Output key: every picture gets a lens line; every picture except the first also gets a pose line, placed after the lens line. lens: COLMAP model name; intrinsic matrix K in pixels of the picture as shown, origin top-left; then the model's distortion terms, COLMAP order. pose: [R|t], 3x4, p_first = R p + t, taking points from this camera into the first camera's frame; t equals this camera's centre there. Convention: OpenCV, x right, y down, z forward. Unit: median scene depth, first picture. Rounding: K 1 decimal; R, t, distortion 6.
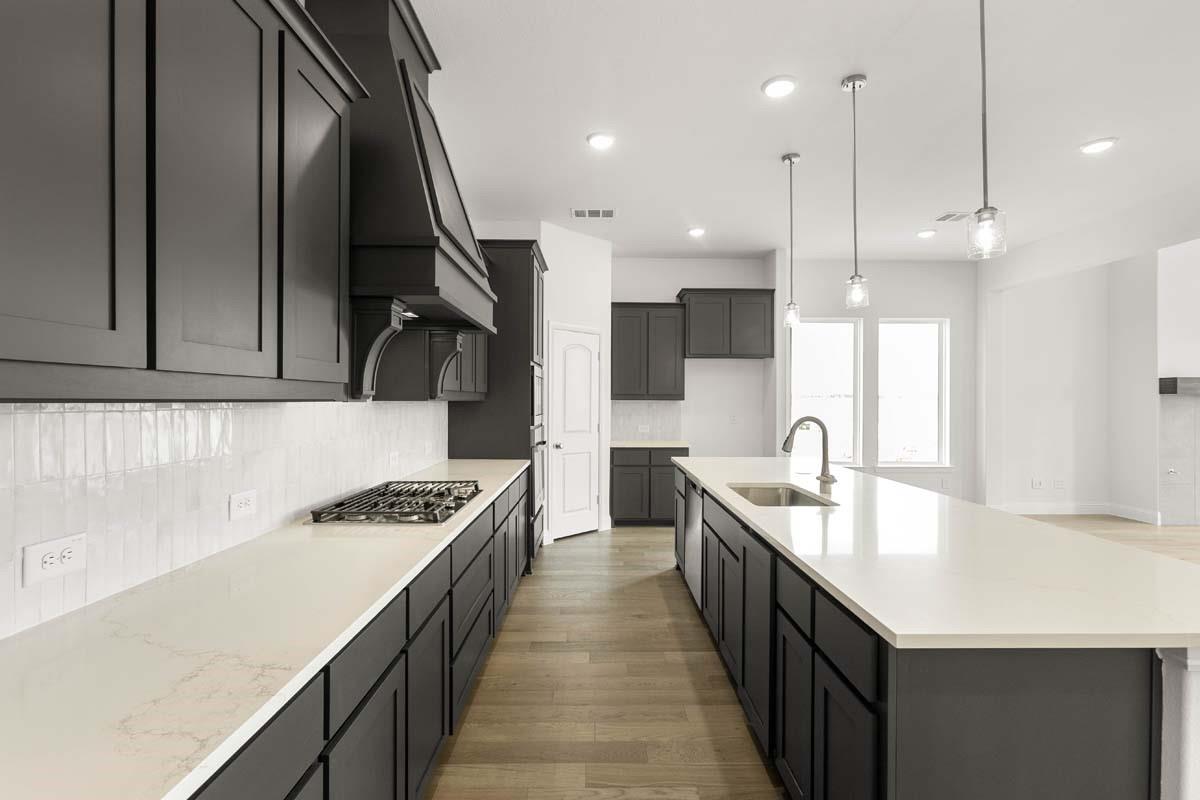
lens RADIAL K [[534.5, 0, 606.3], [0, 534.5, 402.2], [0, 0, 1]] dist [-0.003485, 0.008129]
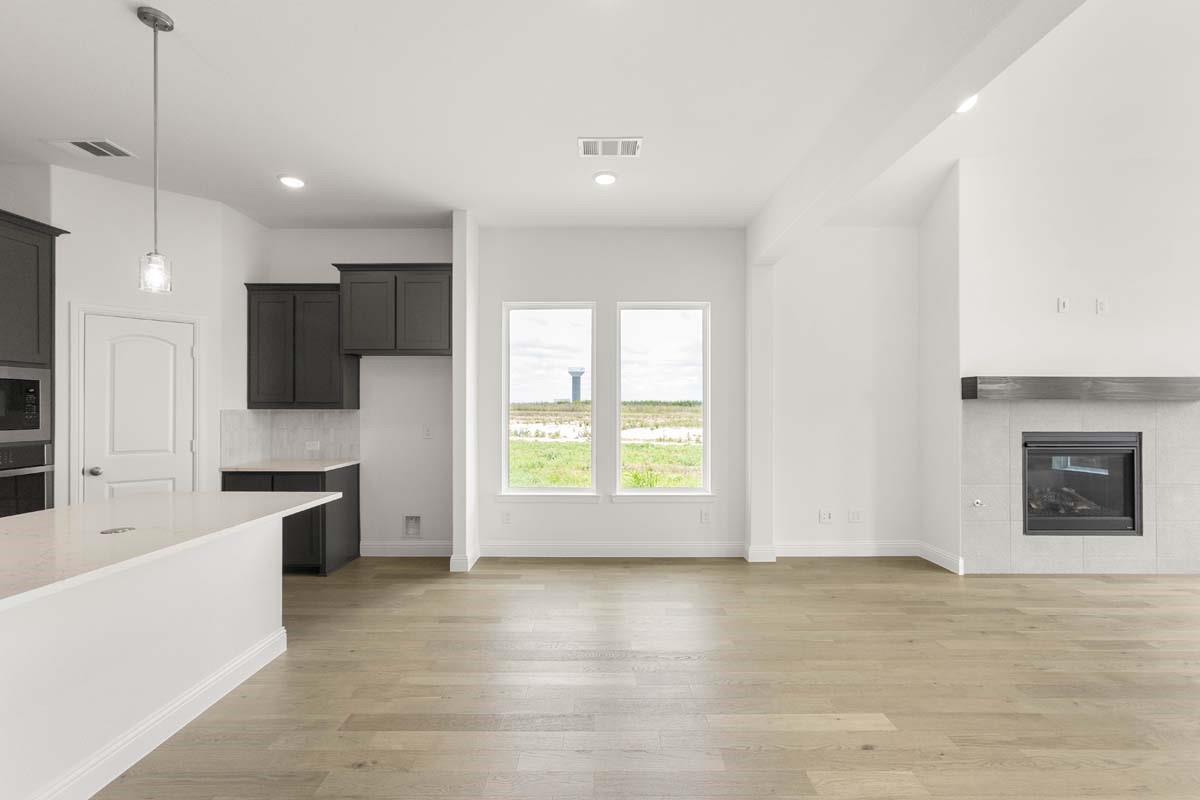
lens RADIAL K [[540.3, 0, 598.5], [0, 540.3, 408.6], [0, 0, 1]] dist [-0.001659, 0.008808]
pose [[0.999582, -0.002746, -0.028766, 0.548555], [0.002644, 0.999990, -0.003576, -0.000648], [0.028775, 0.003498, 0.999580, 0.236101]]
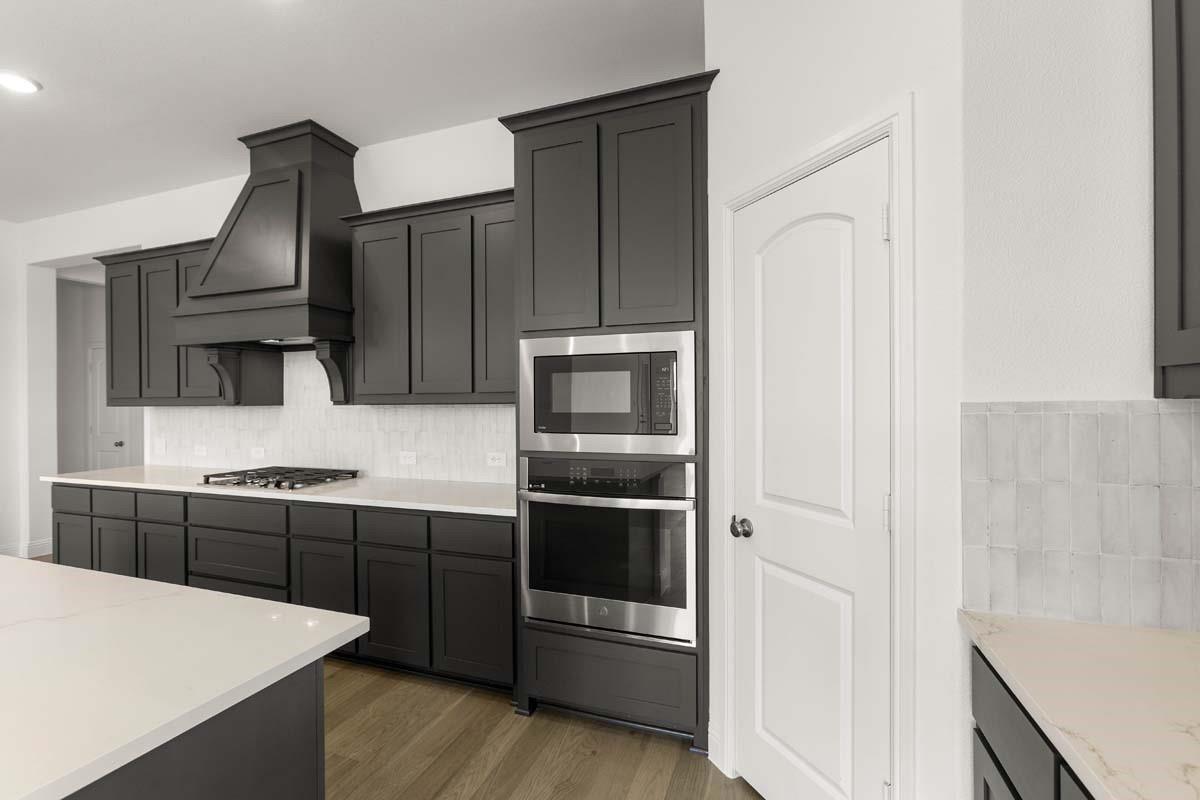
lens RADIAL K [[534.5, 0, 606.3], [0, 534.5, 402.2], [0, 0, 1]] dist [-0.003485, 0.008129]
pose [[-0.359719, 0.003741, -0.933053, 0.246153], [0.004486, 0.999987, 0.002280, -0.003974], [0.933050, -0.003366, -0.359731, 0.911979]]
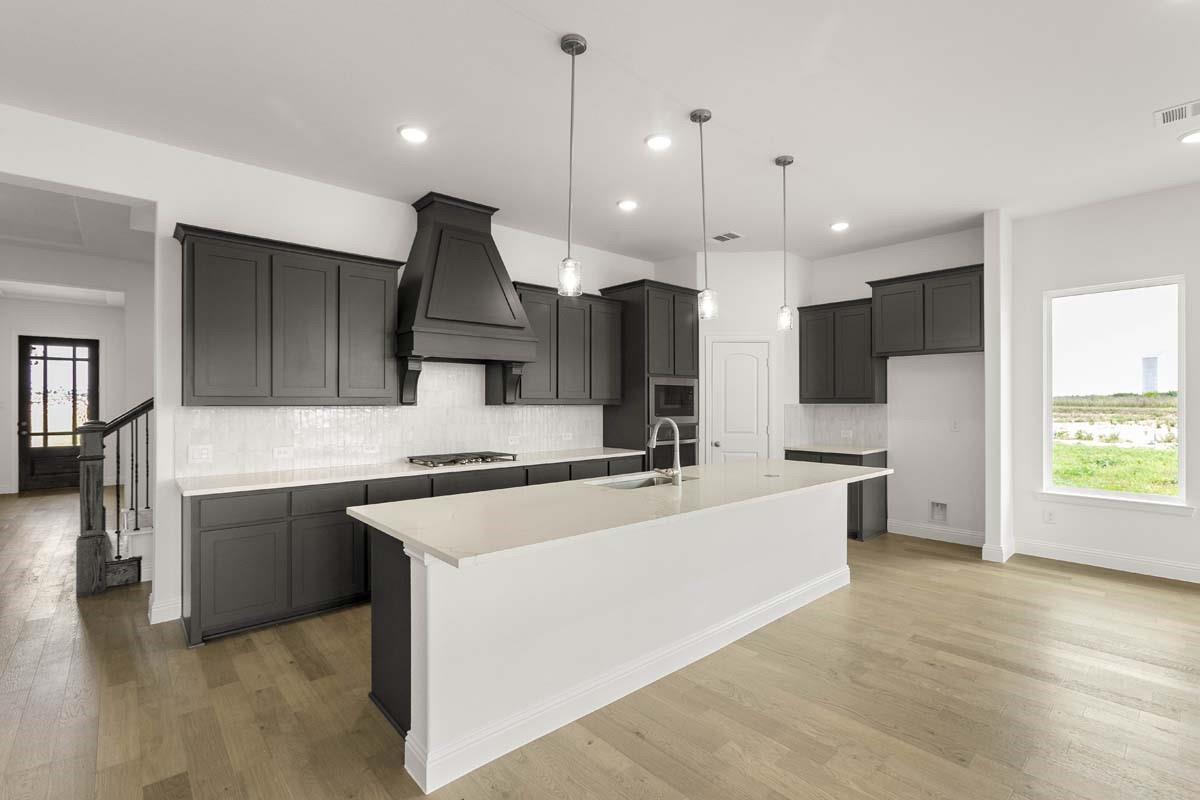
lens RADIAL K [[546.2, 0, 618.9], [0, 546.2, 401.4], [0, 0, 1]] dist [-0.003029, 0.005044]
pose [[0.667084, -0.007507, -0.744945, 0.559843], [0.001161, 0.999958, -0.009037, 0.000843], [0.744982, 0.005164, 0.667065, 0.056954]]
